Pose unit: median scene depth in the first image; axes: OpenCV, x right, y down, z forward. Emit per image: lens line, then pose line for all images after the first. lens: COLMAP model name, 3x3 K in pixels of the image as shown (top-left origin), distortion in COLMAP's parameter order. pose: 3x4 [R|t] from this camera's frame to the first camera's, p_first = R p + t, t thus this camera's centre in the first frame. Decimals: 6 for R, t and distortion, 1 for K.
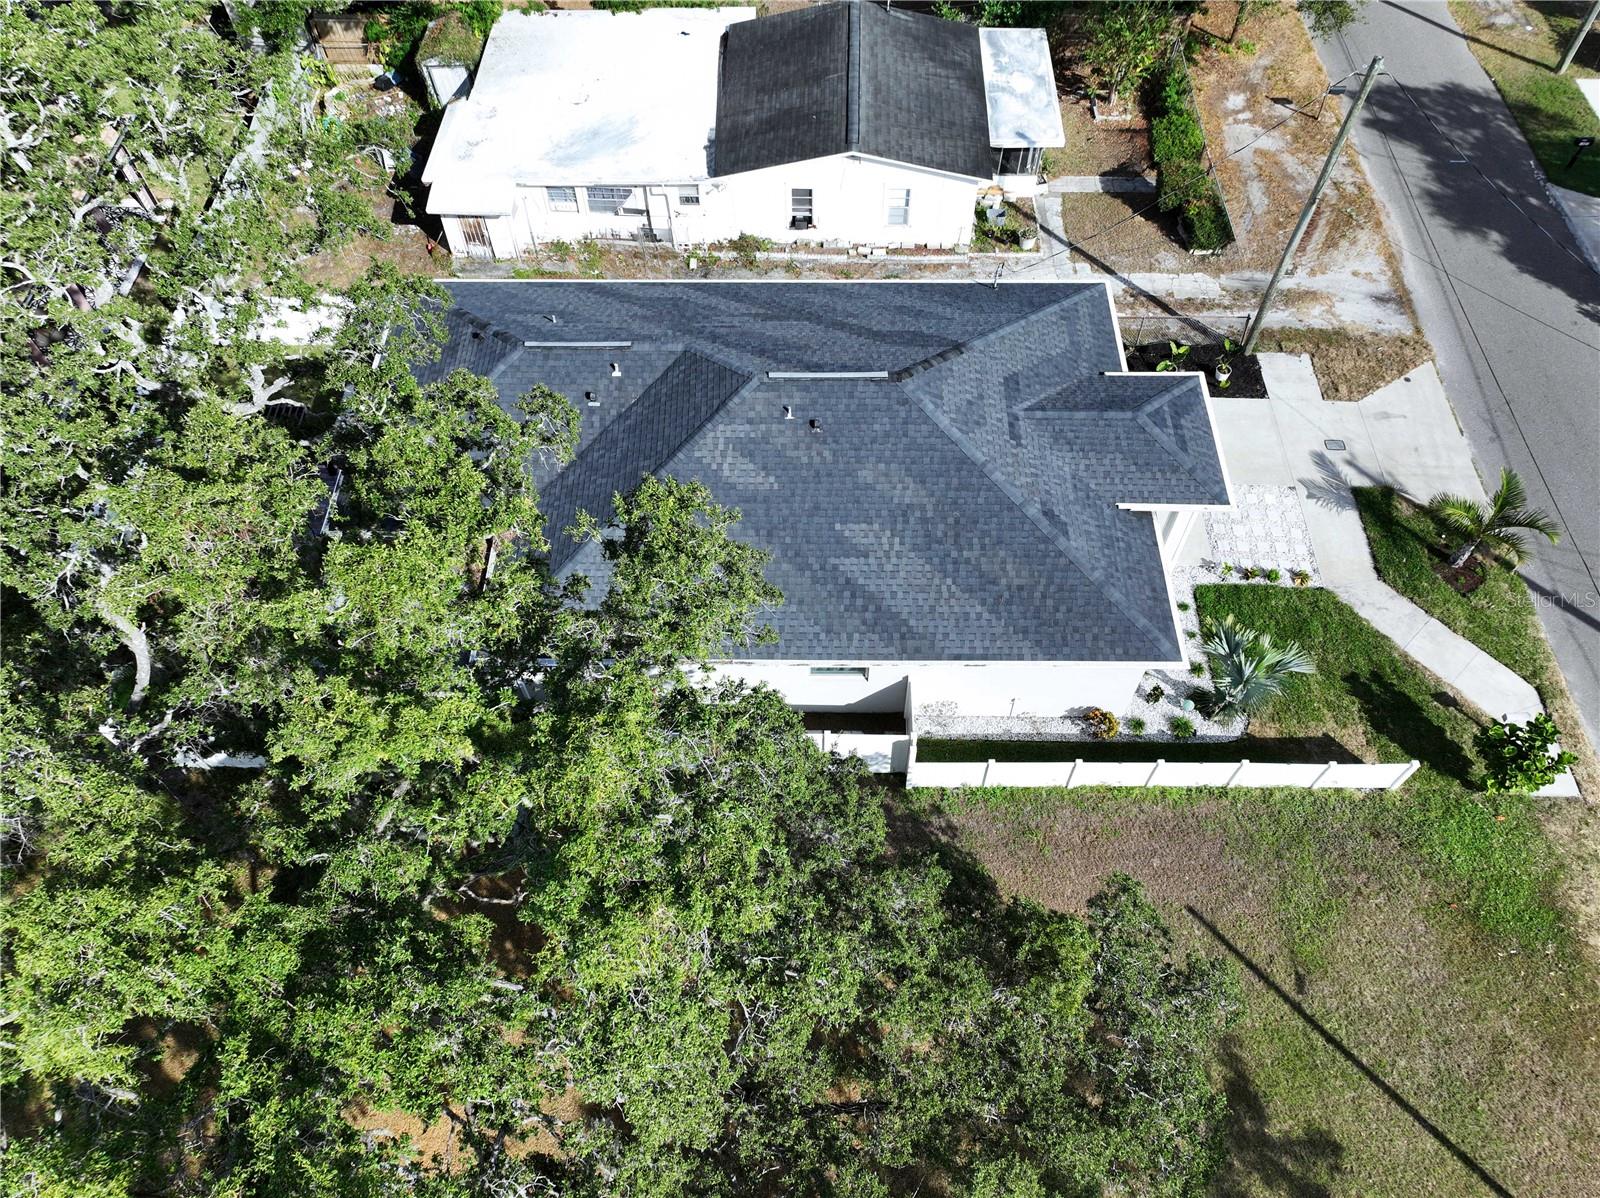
lens RADIAL K [[1131.5, 0, 800.0], [0, 1131.5, 599.0], [0, 0, 1]] dist [0.001155, 0.022929]
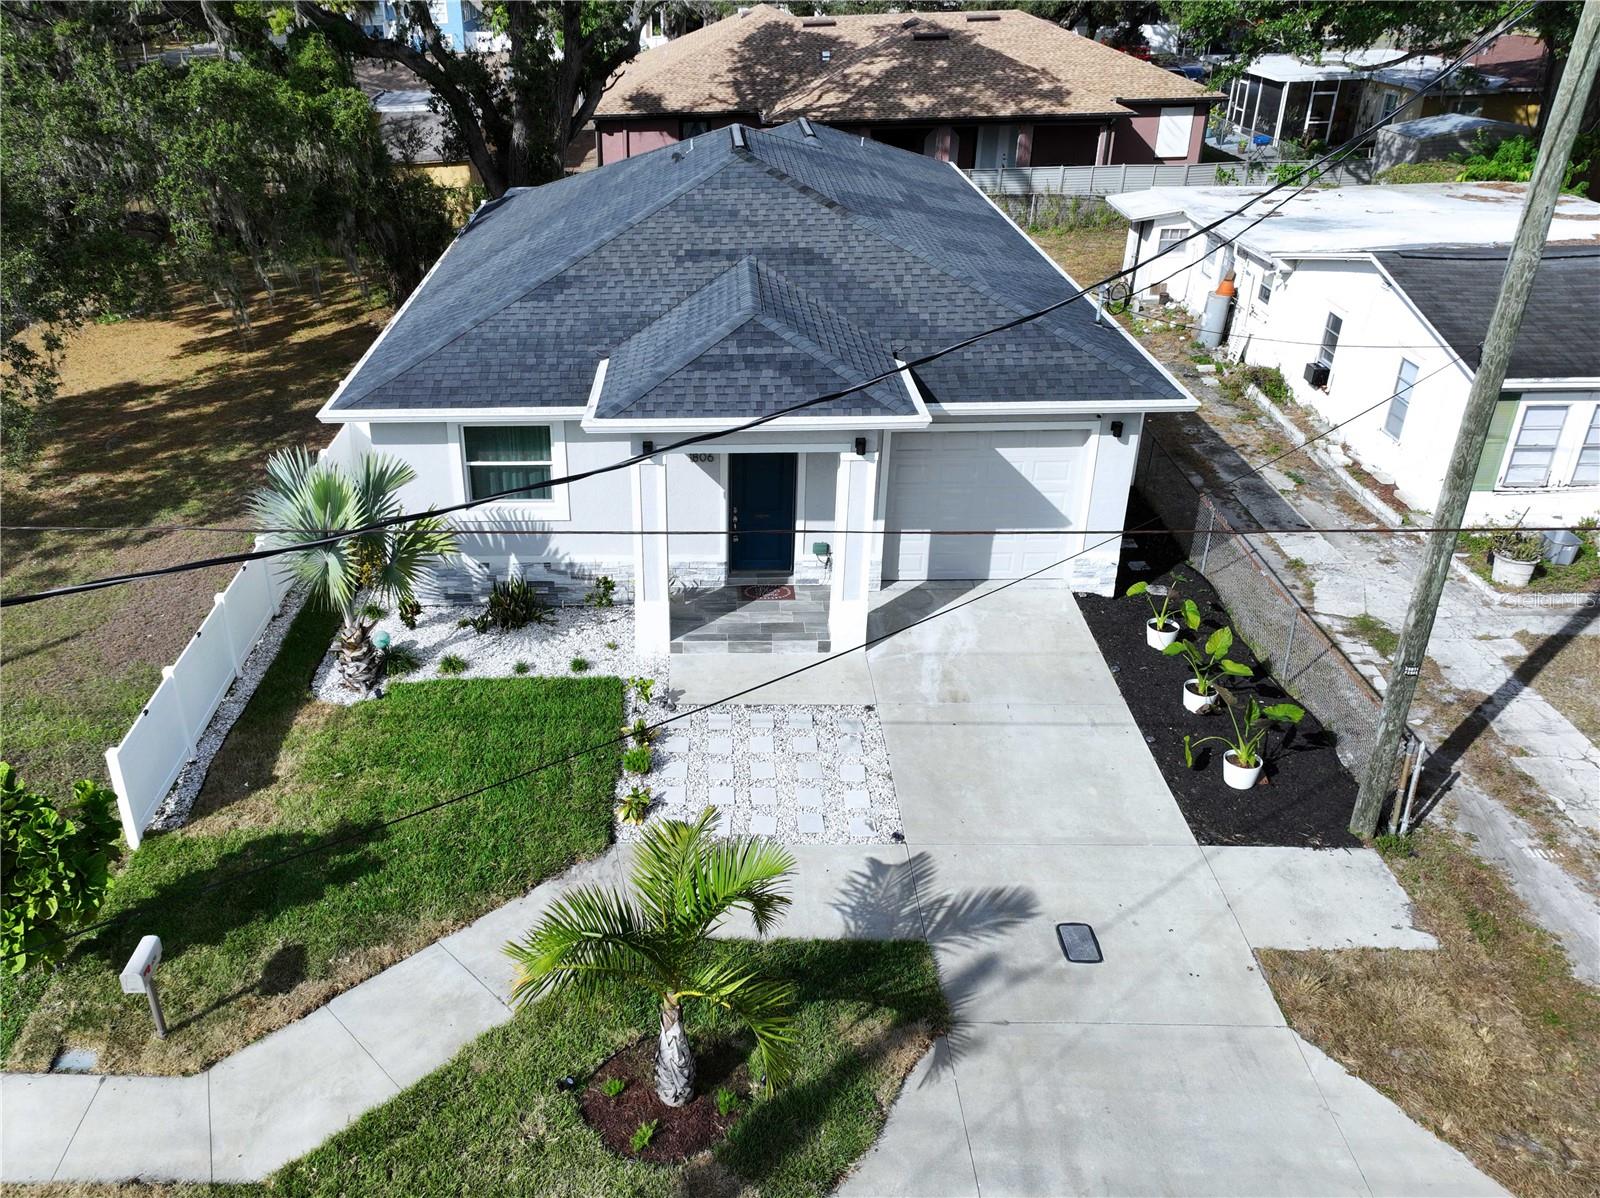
lens RADIAL K [[1266.5, 0, 635.1], [0, 1266.5, 602.3], [0, 0, 1]] dist [0.004584, -0.002343]
pose [[-0.033329, 0.480122, -0.876568, 0.854878], [-0.813771, 0.496140, 0.302692, -0.215896], [0.580229, 0.723414, 0.374174, 0.748210]]
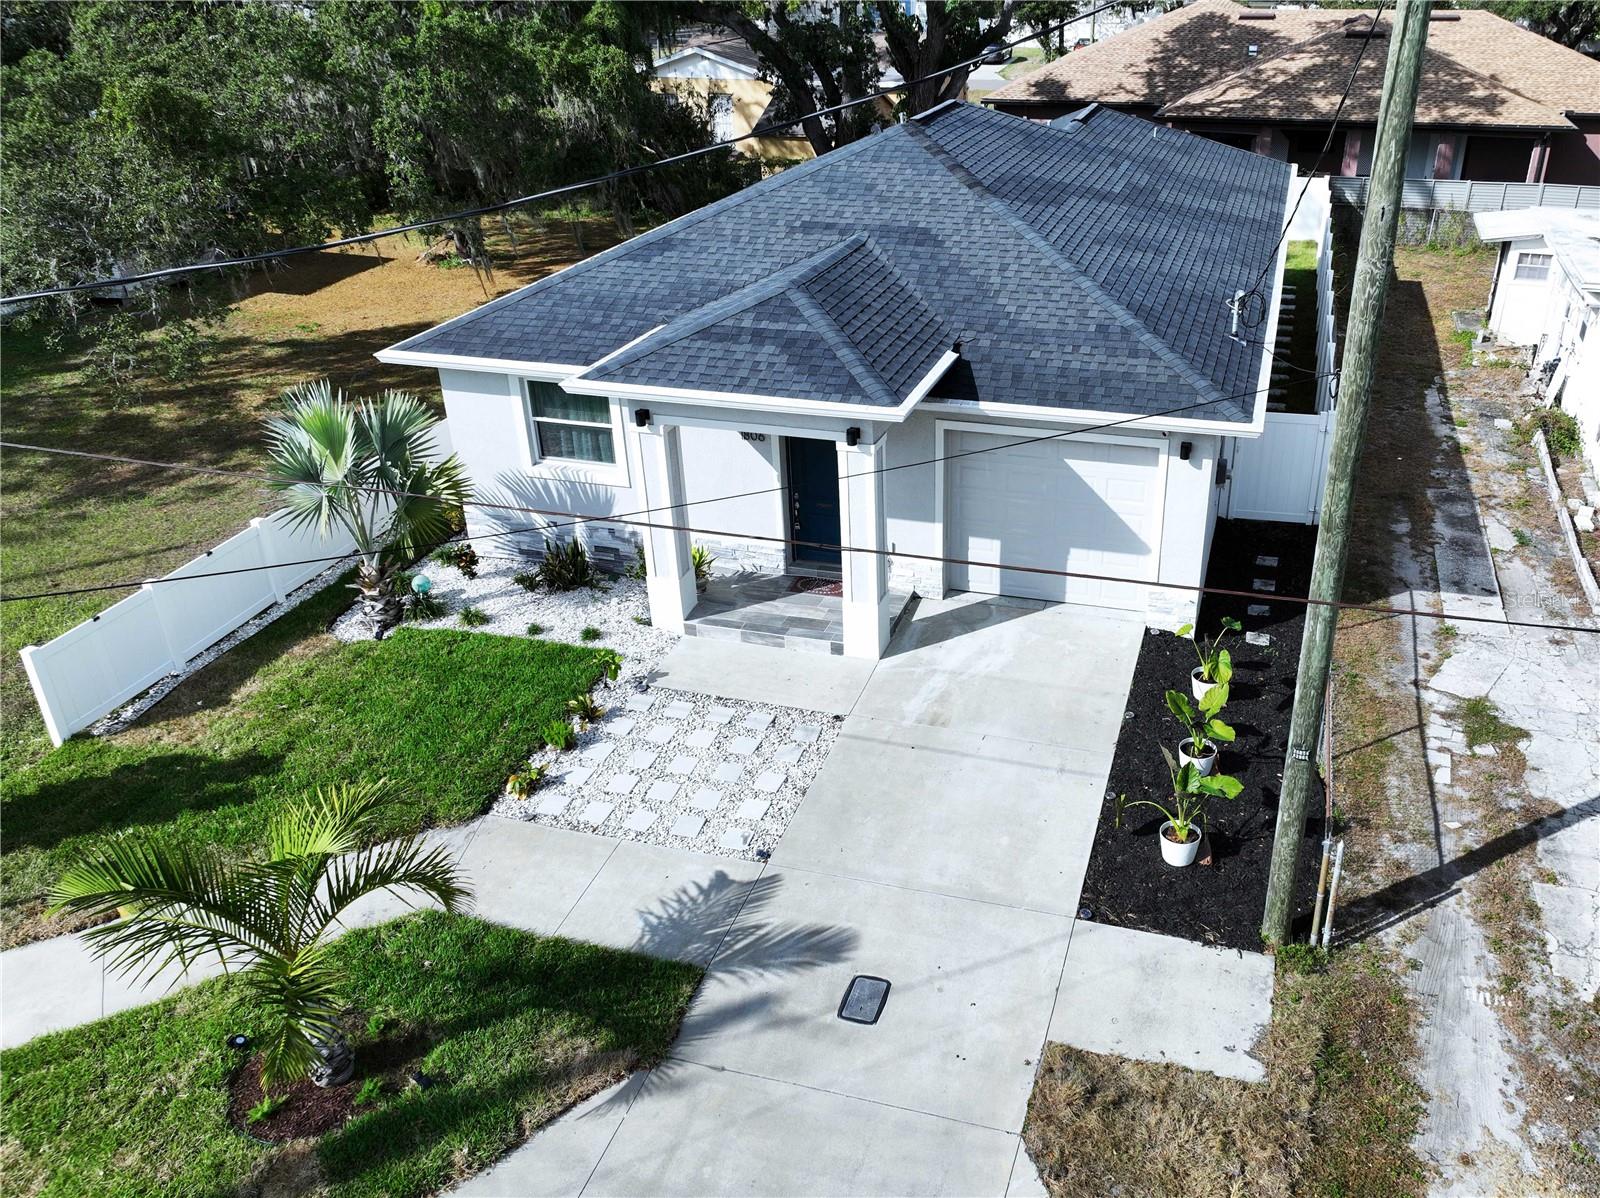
lens RADIAL K [[1284.8, 0, 929.2], [0, 1284.8, 597.8], [0, 0, 1]] dist [0.003542, 0.004573]
pose [[-0.251066, 0.456954, -0.853322, 0.797032], [-0.801229, 0.396545, 0.448090, -0.395079], [0.543137, 0.796206, 0.266566, 0.896261]]
